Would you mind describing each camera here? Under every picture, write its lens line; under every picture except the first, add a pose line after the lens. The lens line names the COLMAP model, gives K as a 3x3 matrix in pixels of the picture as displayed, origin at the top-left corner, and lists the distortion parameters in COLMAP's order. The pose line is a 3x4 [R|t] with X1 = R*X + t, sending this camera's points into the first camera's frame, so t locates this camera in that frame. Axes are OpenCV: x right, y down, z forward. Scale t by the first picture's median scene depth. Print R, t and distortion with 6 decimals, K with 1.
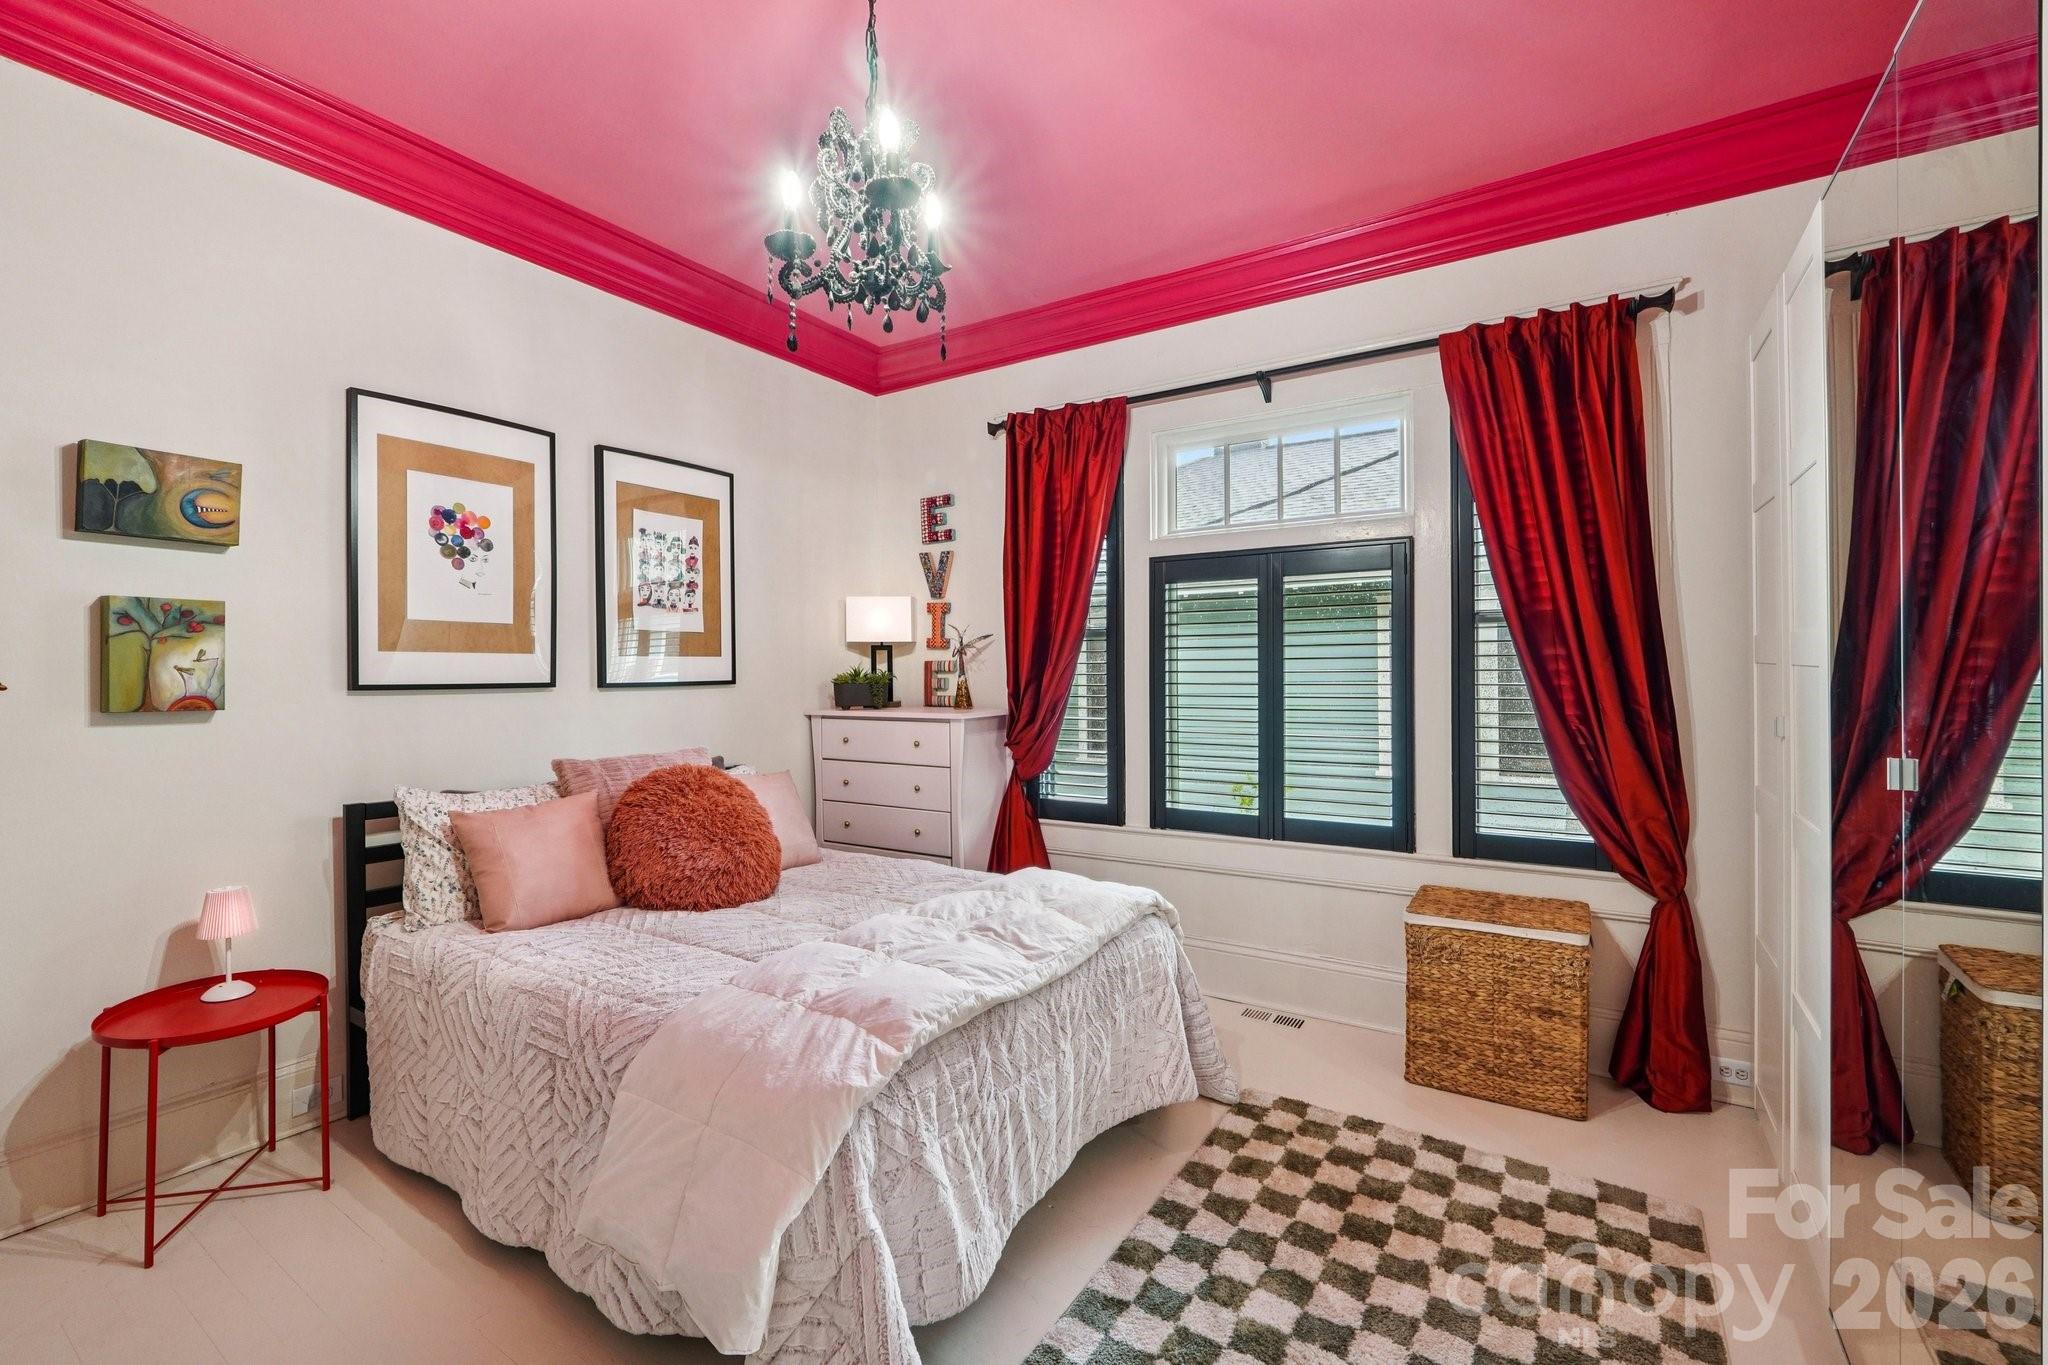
lens RADIAL K [[871.3, 0, 1028.5], [0, 871.3, 680.8], [0, 0, 1]] dist [-0.015480, 0.004109]
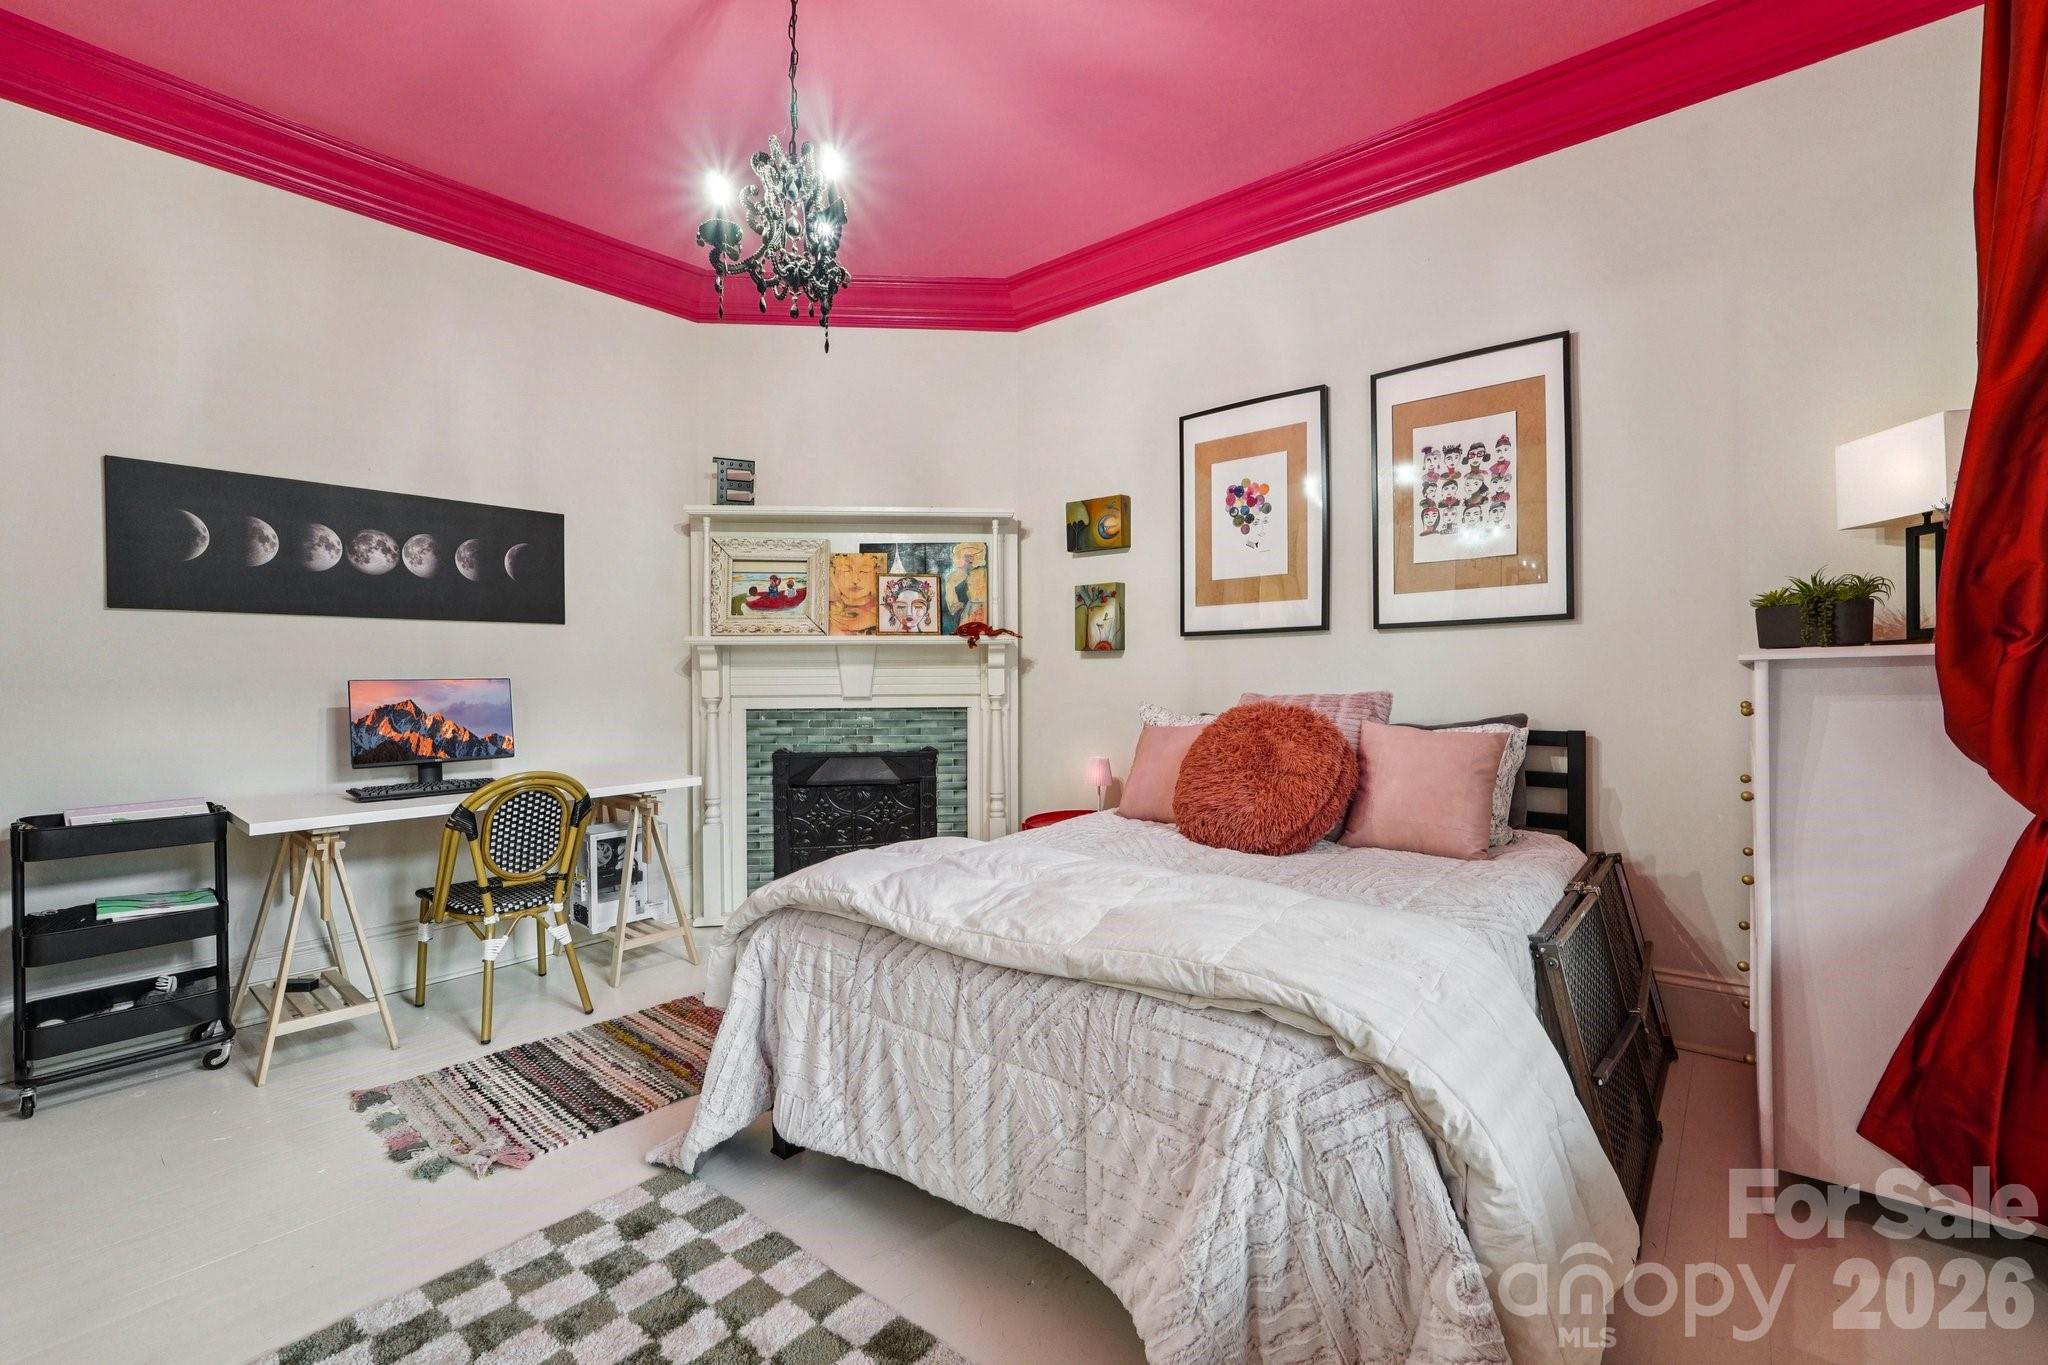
lens RADIAL K [[871.3, 0, 1026.6], [0, 871.3, 675.9], [0, 0, 1]] dist [-0.015480, 0.004109]
pose [[-0.109598, 0.000793, -0.993976, 0.569228], [0.002725, 0.999996, 0.000497, 0.066226], [0.993972, -0.002654, -0.109599, 0.823061]]
